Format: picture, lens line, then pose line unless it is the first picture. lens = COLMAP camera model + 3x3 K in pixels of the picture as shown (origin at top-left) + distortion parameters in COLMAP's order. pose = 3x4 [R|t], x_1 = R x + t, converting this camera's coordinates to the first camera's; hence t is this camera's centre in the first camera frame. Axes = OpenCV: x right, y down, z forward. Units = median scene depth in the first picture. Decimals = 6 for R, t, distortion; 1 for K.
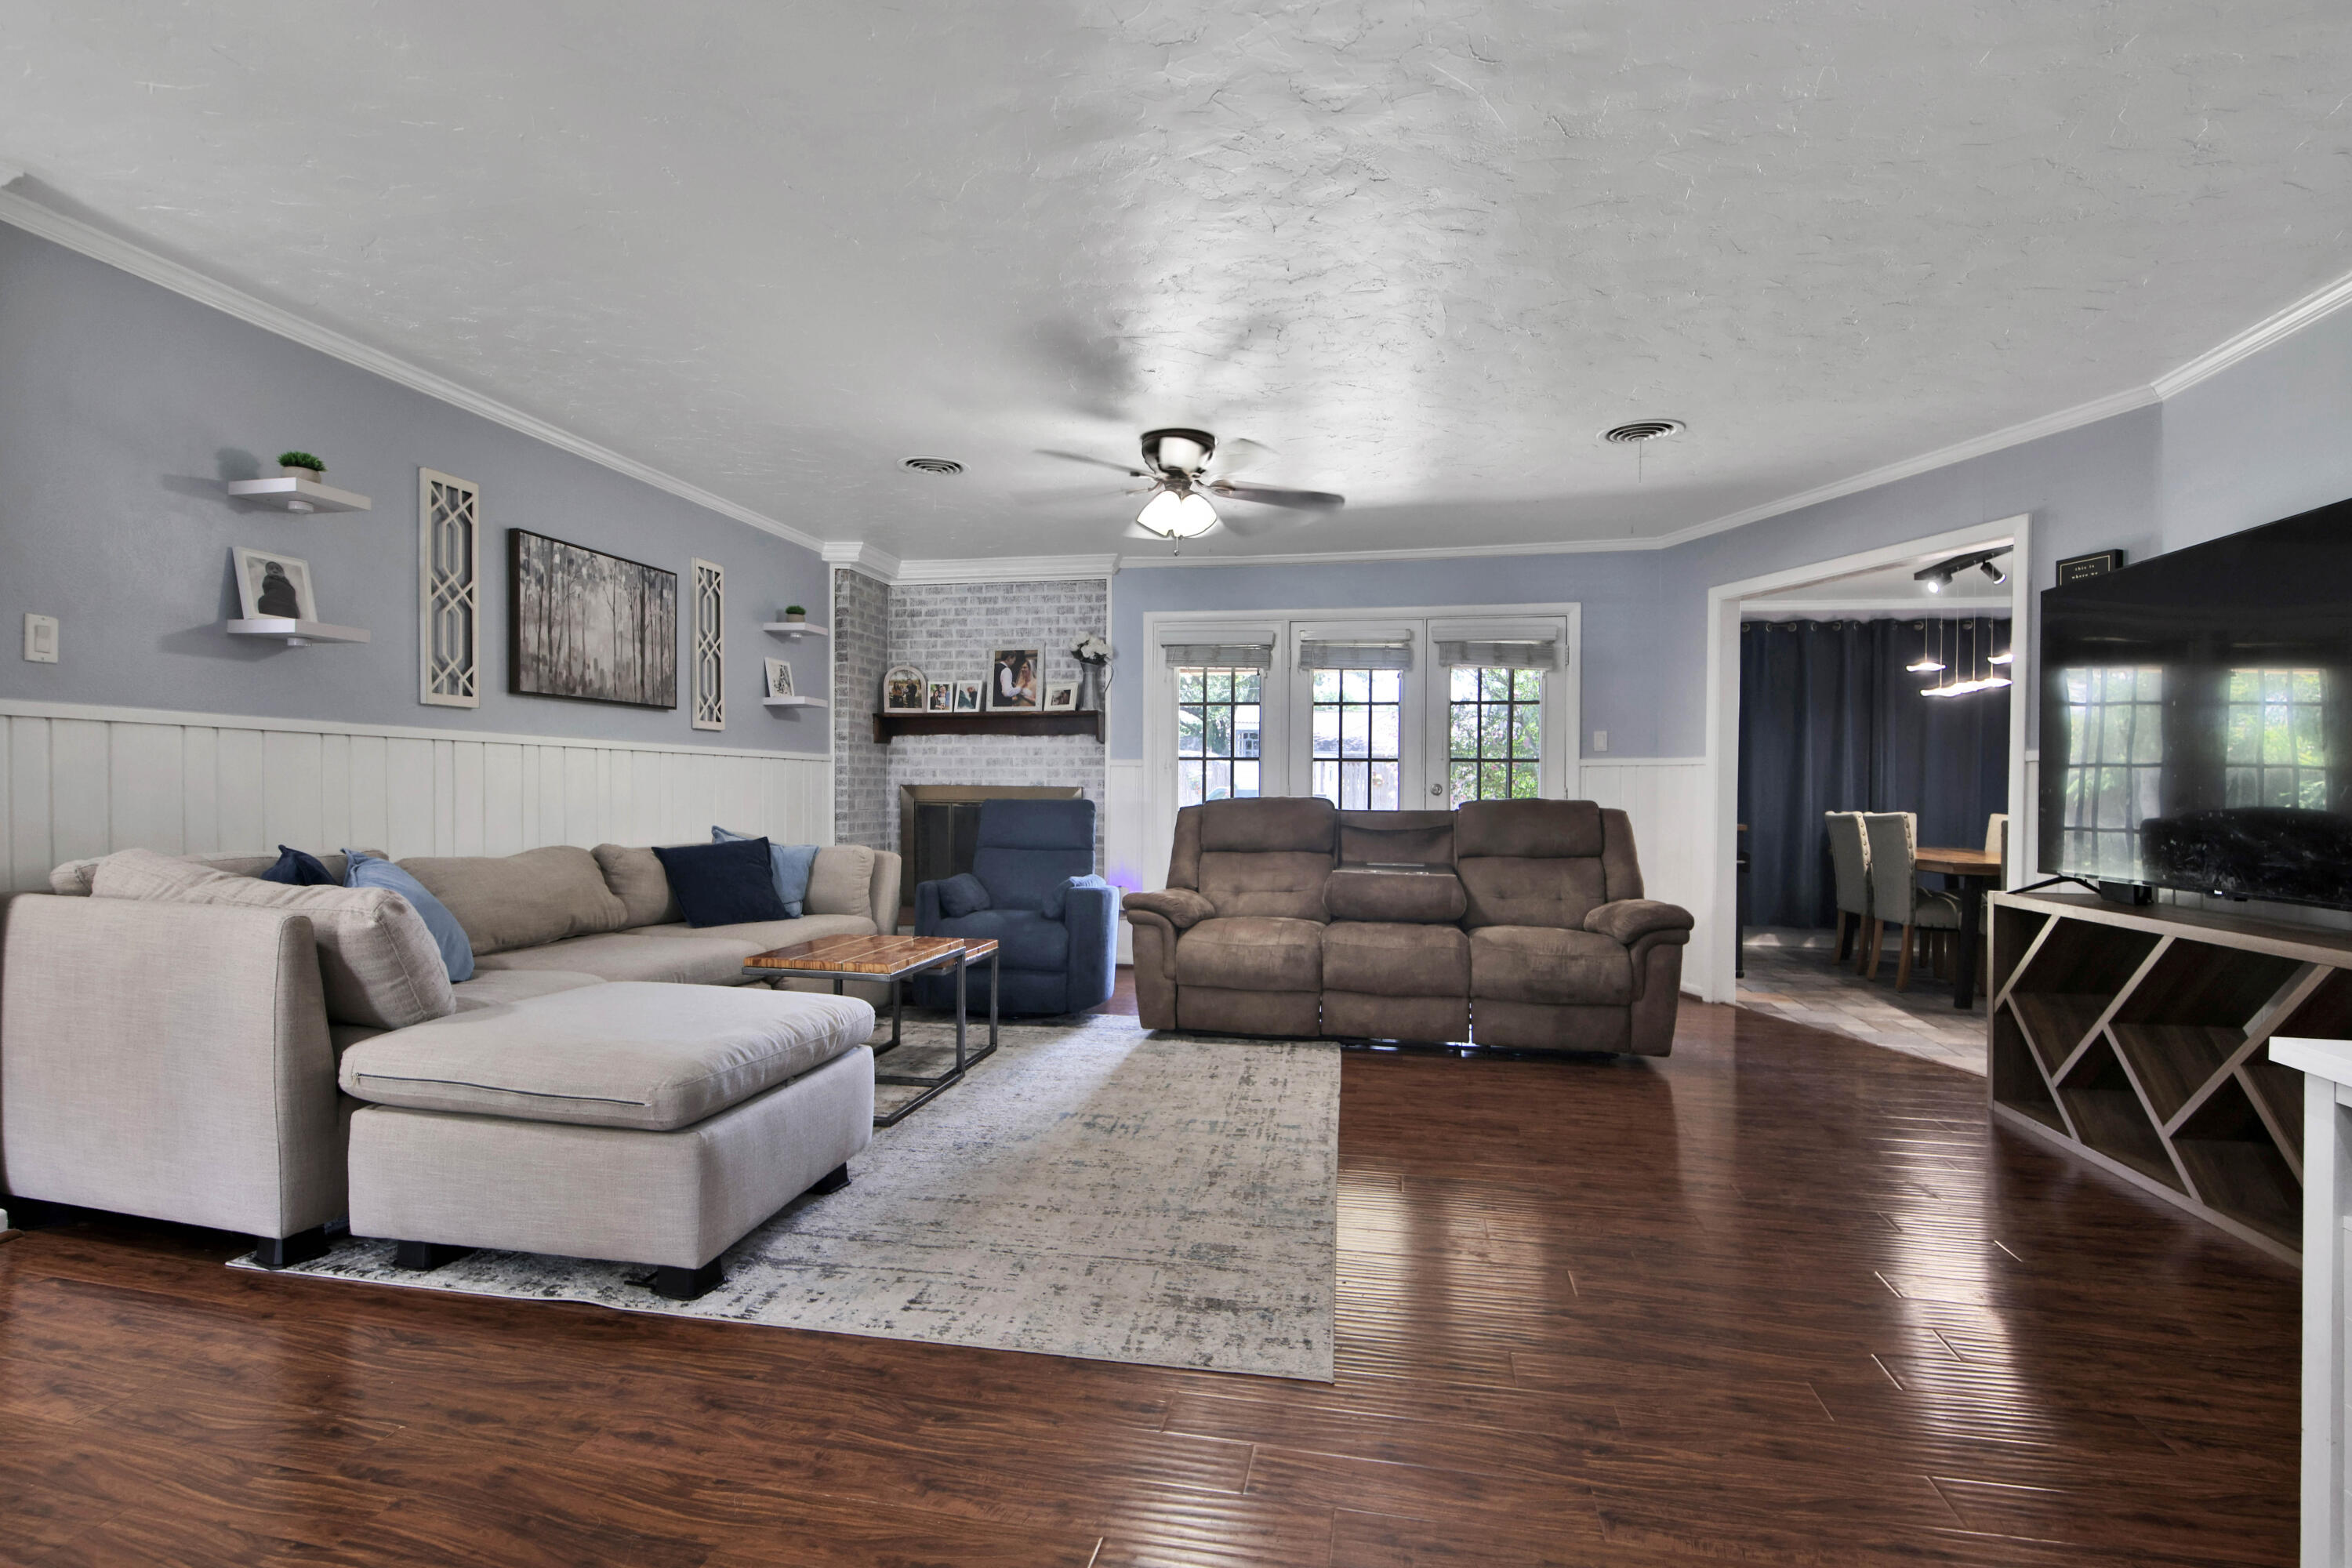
lens RADIAL K [[1109.4, 0, 1180.0], [0, 1109.4, 787.1], [0, 0, 1]] dist [0.014502, -0.012392]
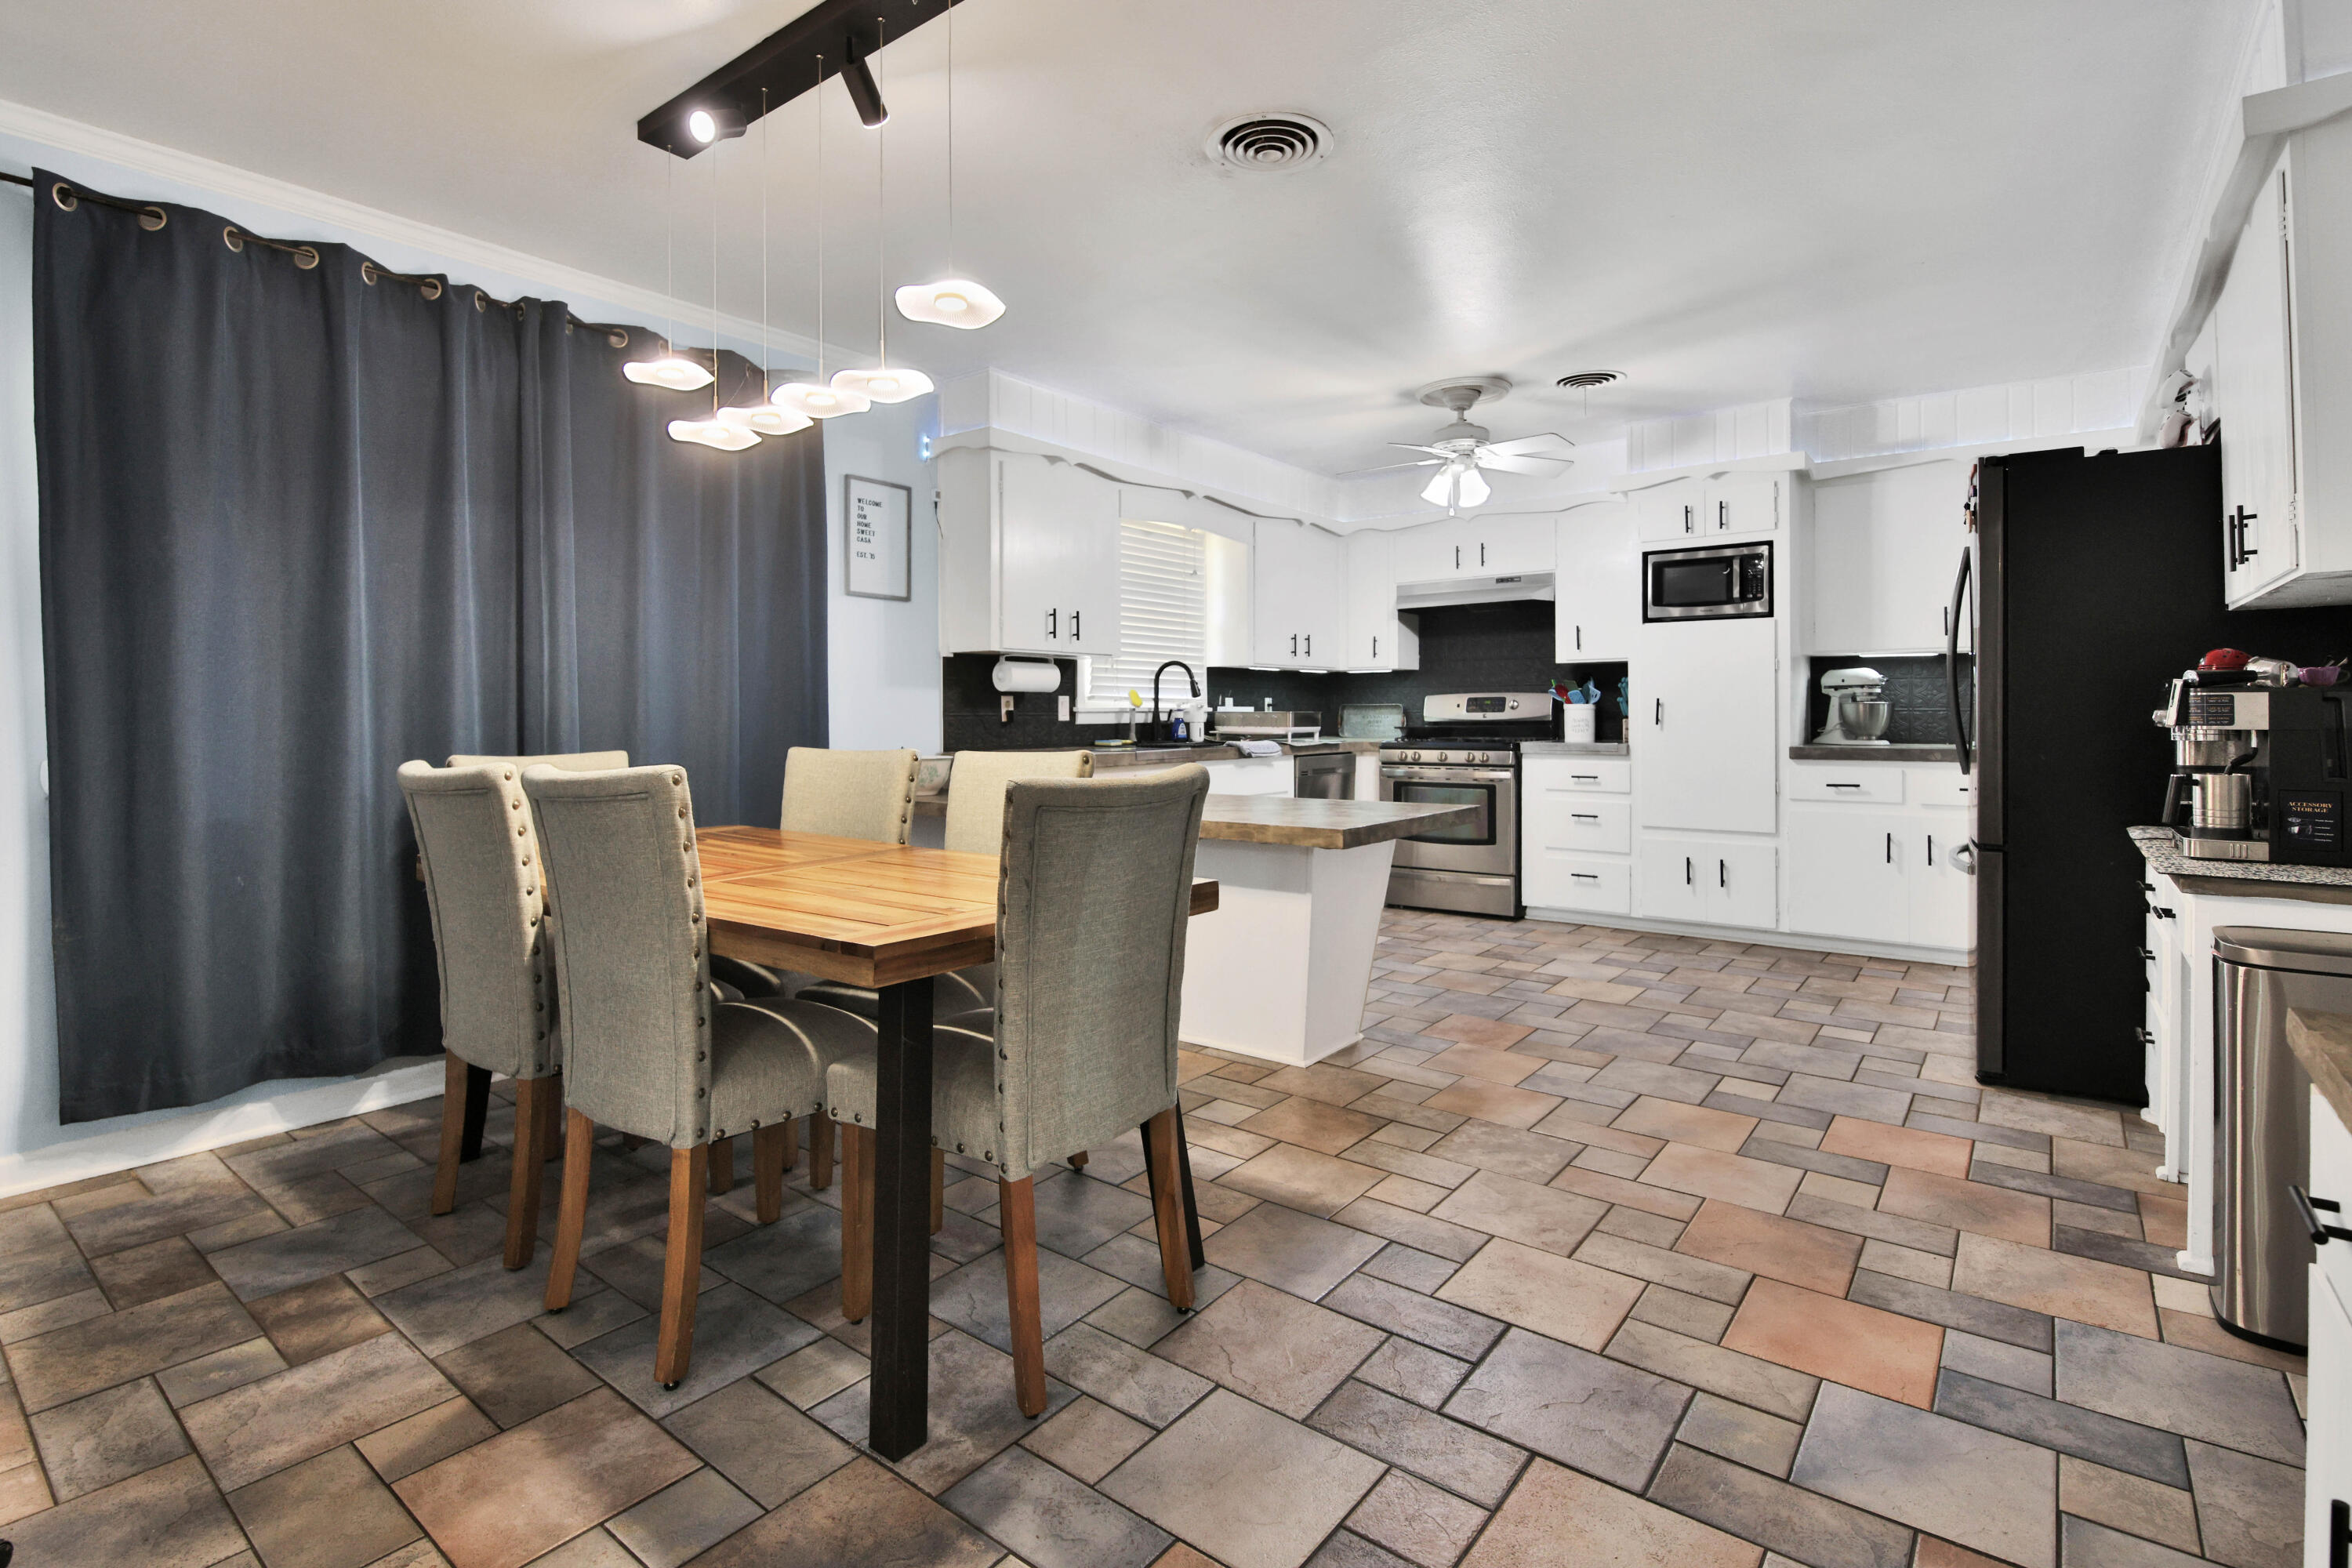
lens RADIAL K [[1089.2, 0, 1193.9], [0, 1089.2, 773.5], [0, 0, 1]] dist [-0.014438, -0.000095]
pose [[0.452717, -0.063077, 0.889420, 0.496859], [0.014750, 0.997888, 0.063262, 0.013303], [-0.891532, -0.015521, 0.452692, 0.799960]]
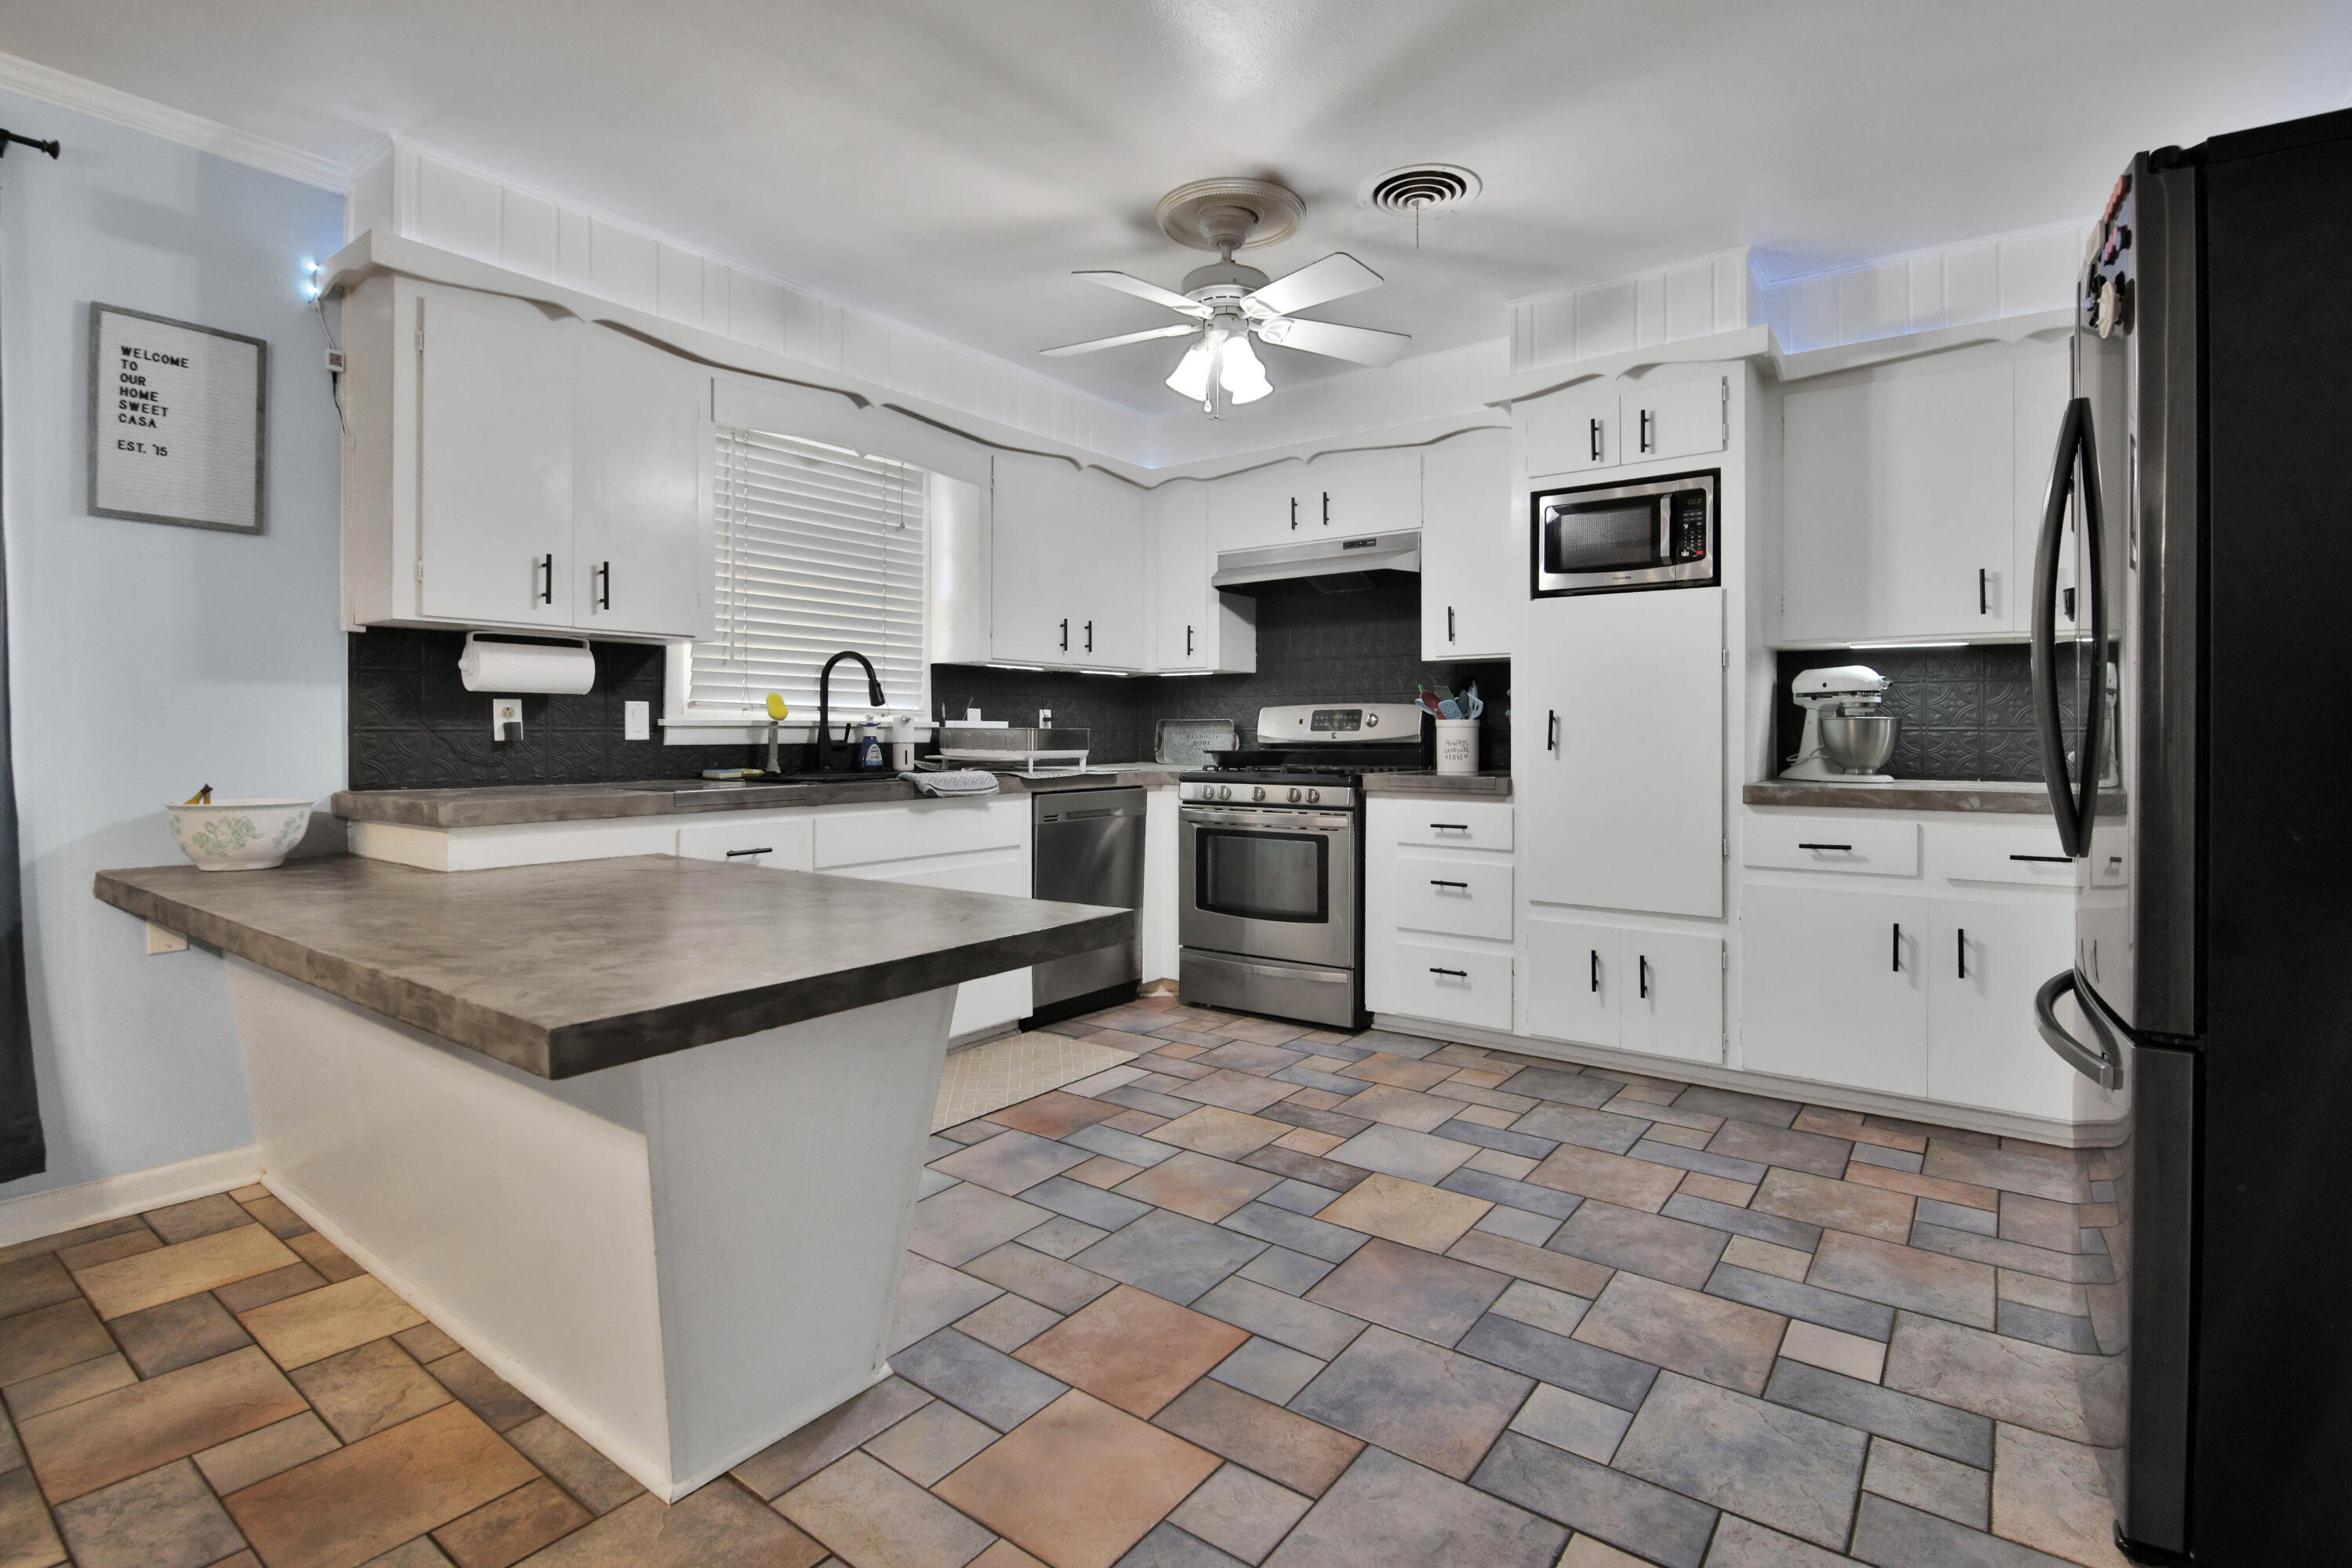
lens RADIAL K [[1090.1, 0, 1226.7], [0, 1090.1, 791.7], [0, 0, 1]] dist [-0.000273, -0.009024]
pose [[0.414635, -0.061282, 0.907922, 0.834368], [0.009033, 0.997958, 0.063233, 0.018562], [-0.909943, -0.018017, 0.414342, 0.779462]]
